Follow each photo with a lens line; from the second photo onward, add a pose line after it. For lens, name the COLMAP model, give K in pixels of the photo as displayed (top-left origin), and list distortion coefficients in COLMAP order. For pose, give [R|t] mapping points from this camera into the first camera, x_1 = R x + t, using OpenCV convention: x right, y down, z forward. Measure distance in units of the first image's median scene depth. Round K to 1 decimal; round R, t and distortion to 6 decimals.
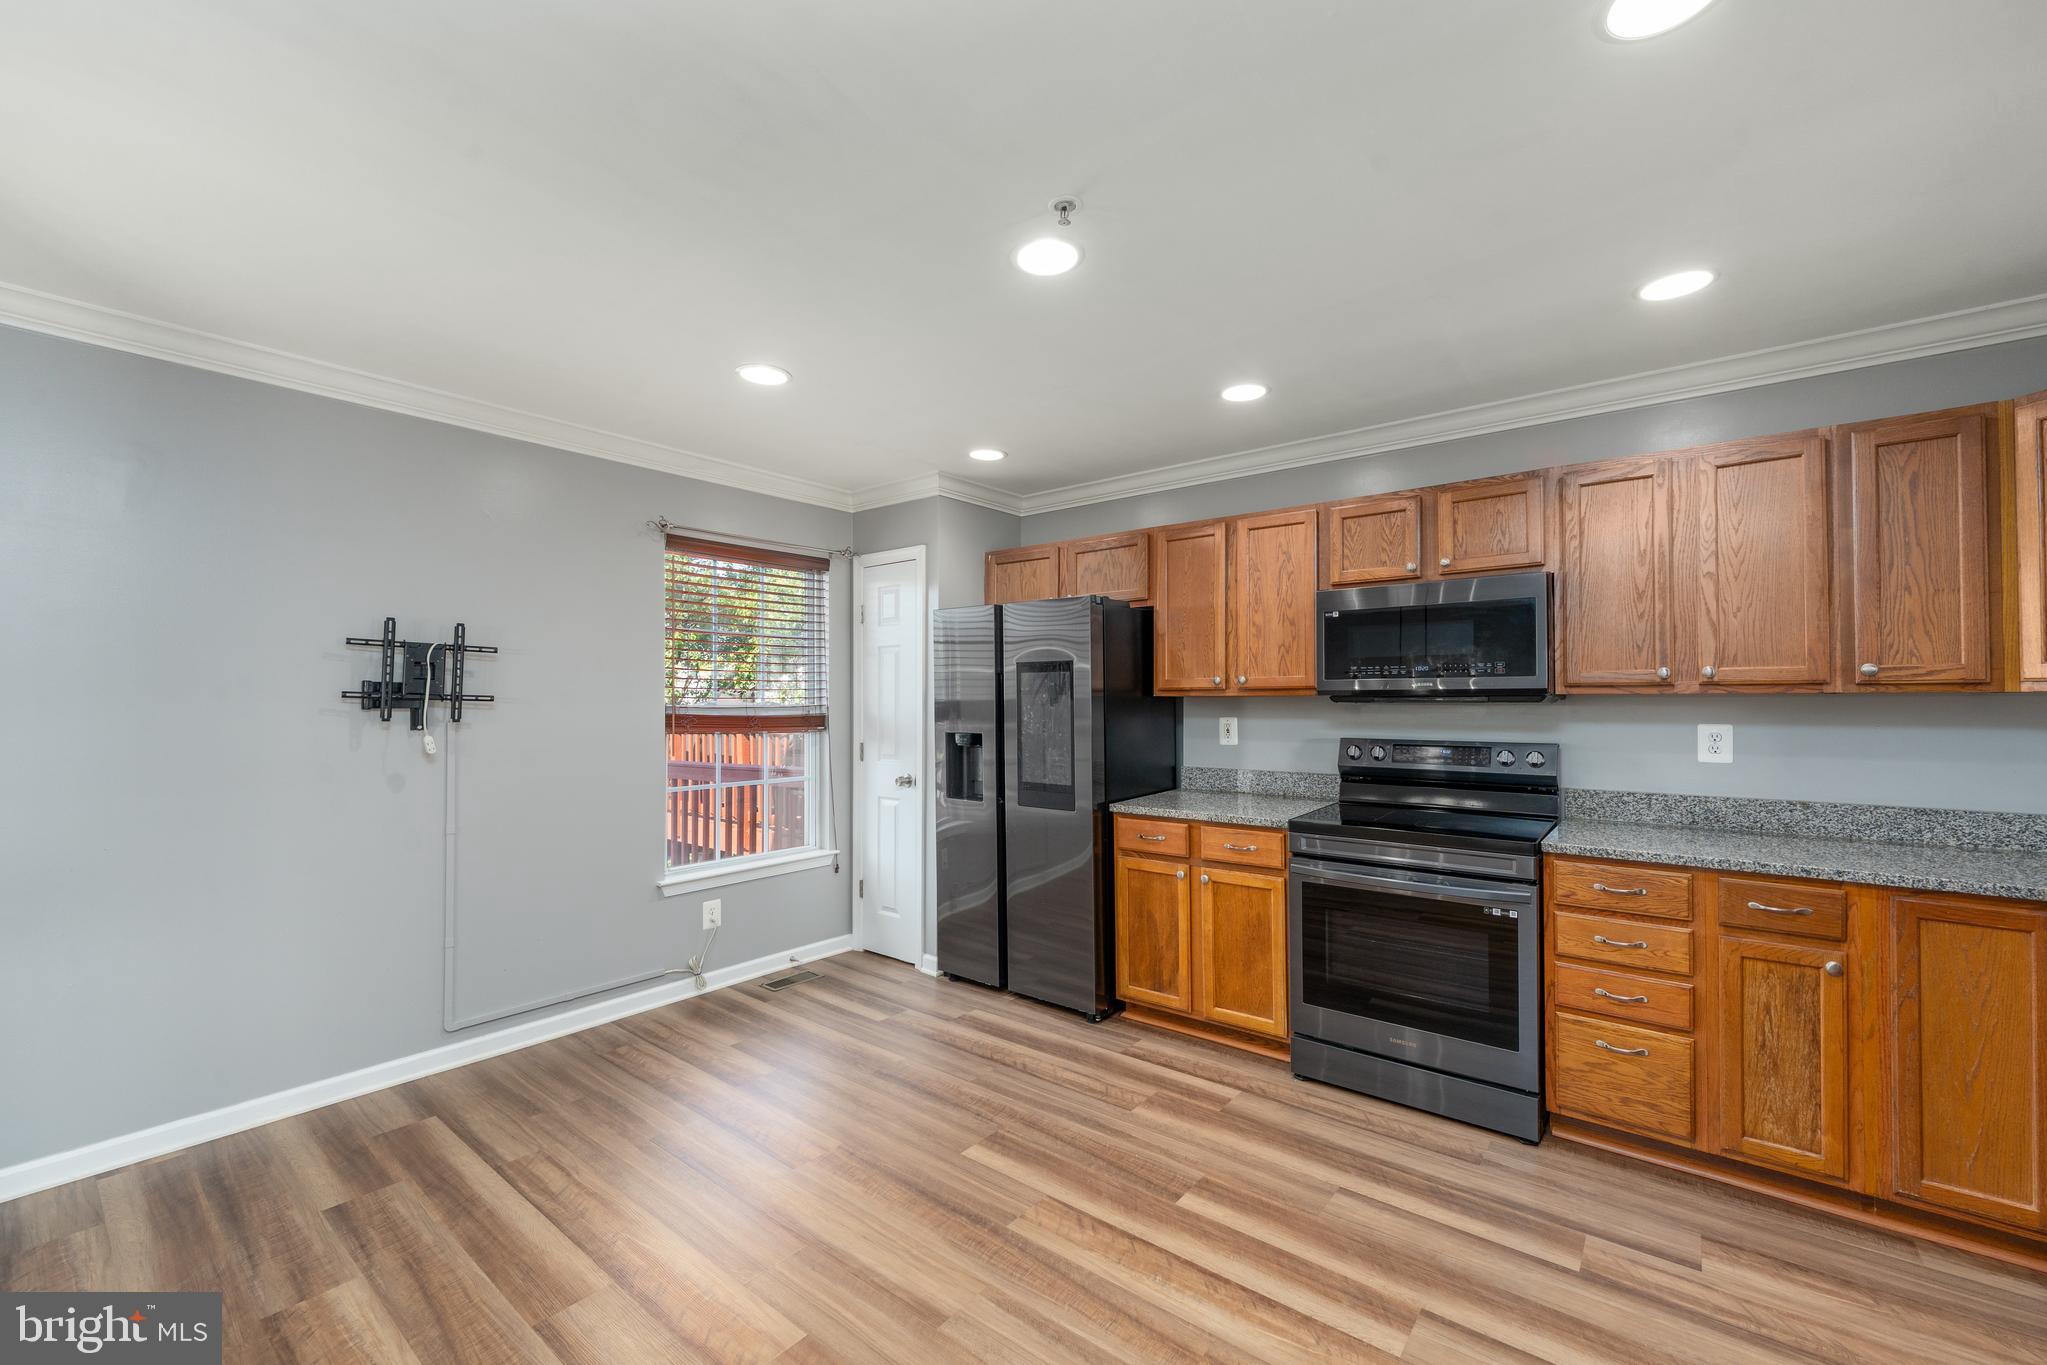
lens RADIAL K [[826.9, 0, 1026.4], [0, 826.9, 692.1], [0, 0, 1]] dist [0.000332, -0.000813]
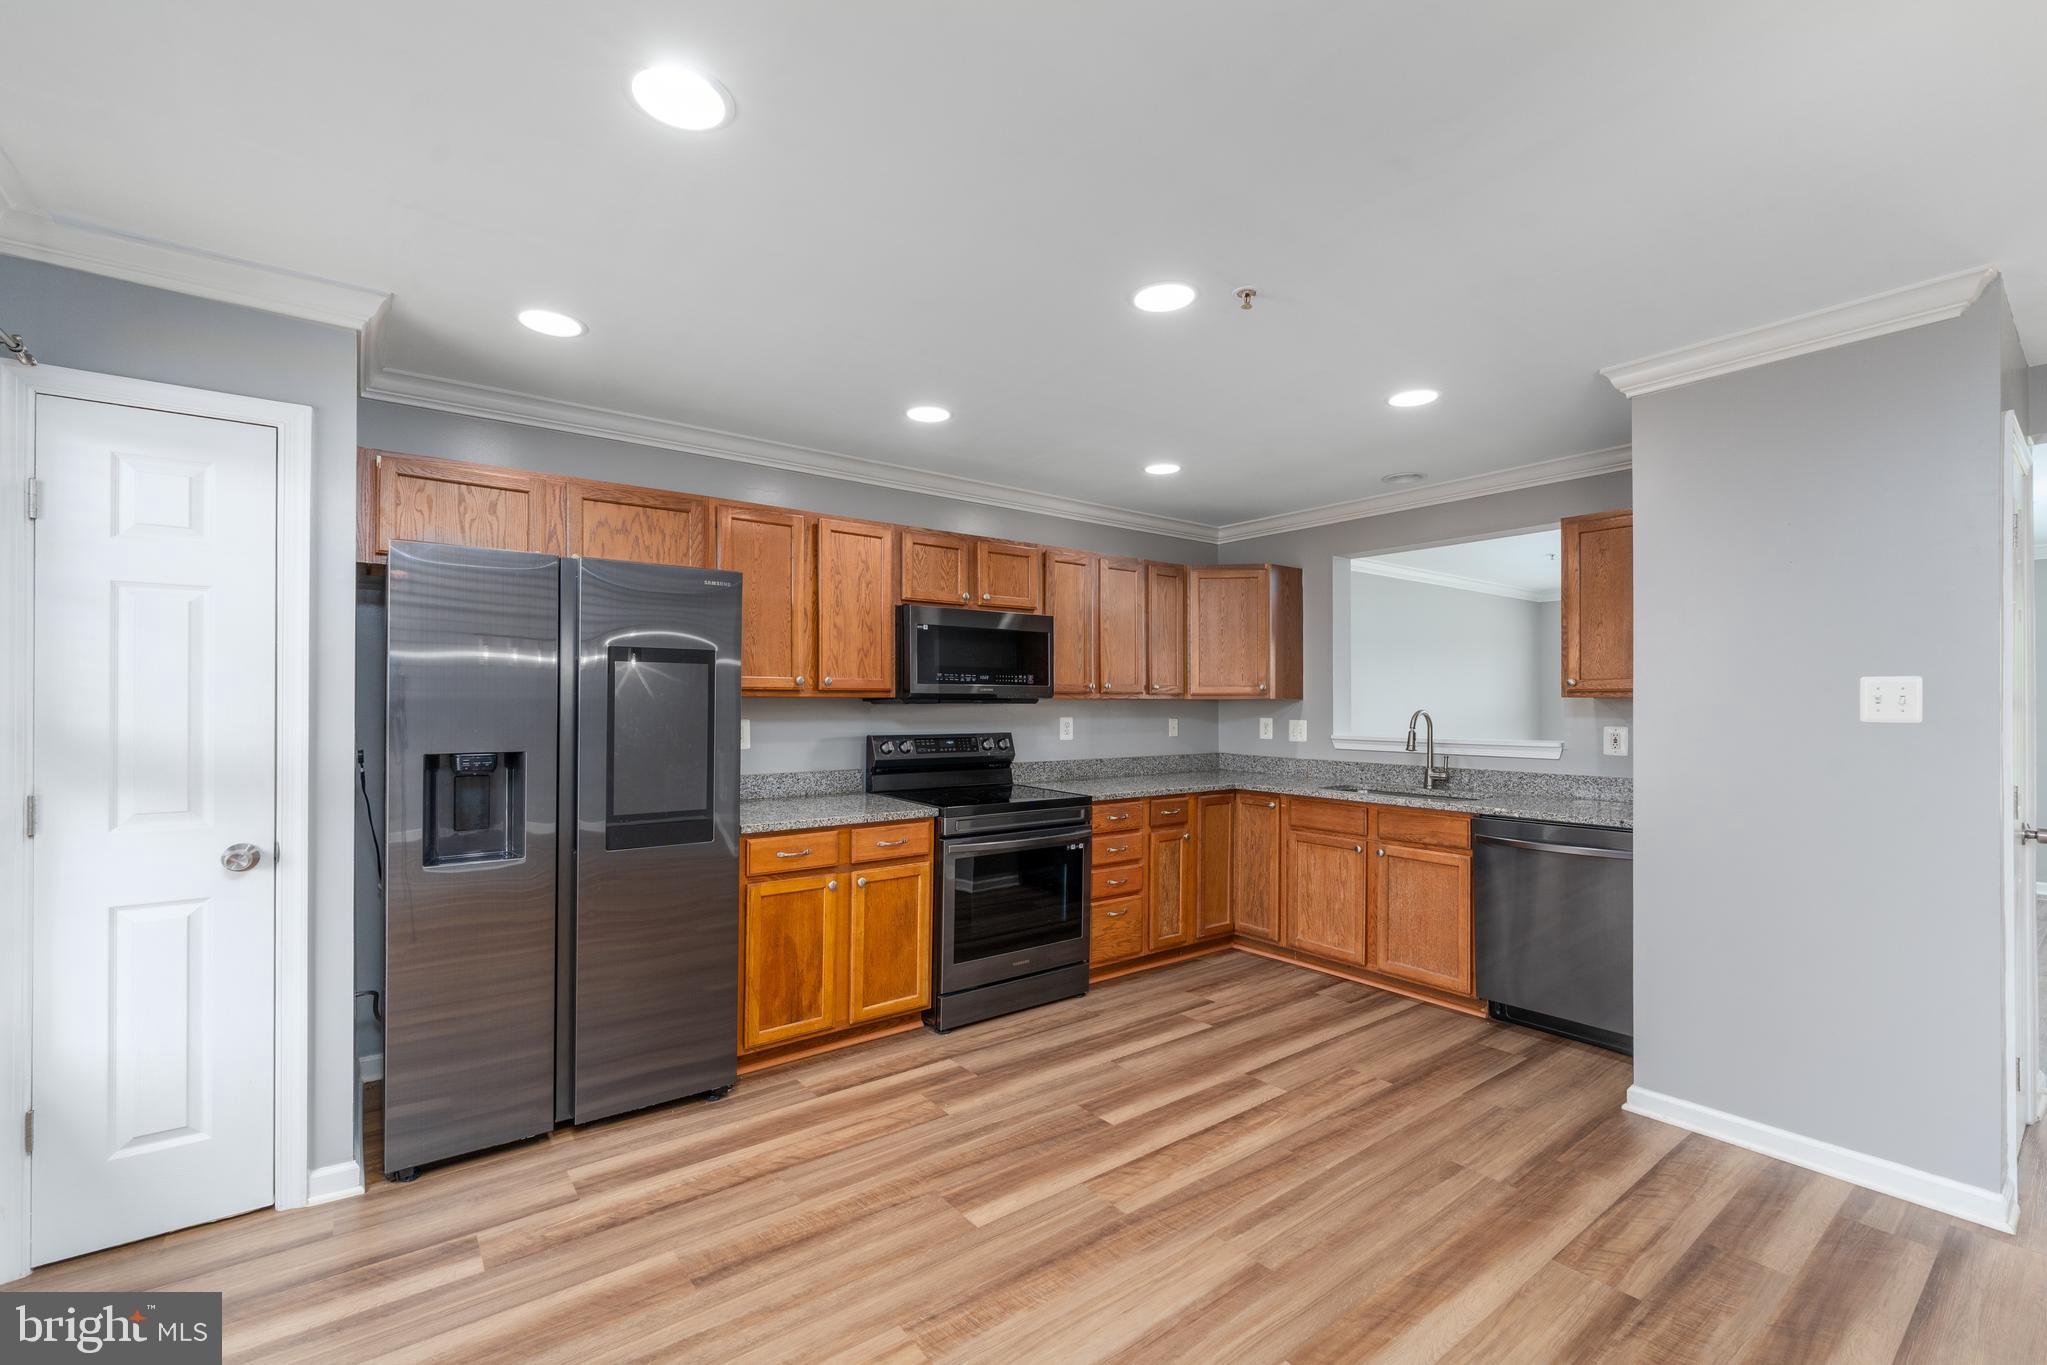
lens RADIAL K [[811.9, 0, 1019.0], [0, 811.9, 701.1], [0, 0, 1]] dist [0.001010, -0.000135]
pose [[0.277836, 0.002383, 0.960626, -0.724721], [-0.014732, 0.999890, 0.001780, 0.005080], [-0.960516, -0.014646, 0.277841, 0.599297]]
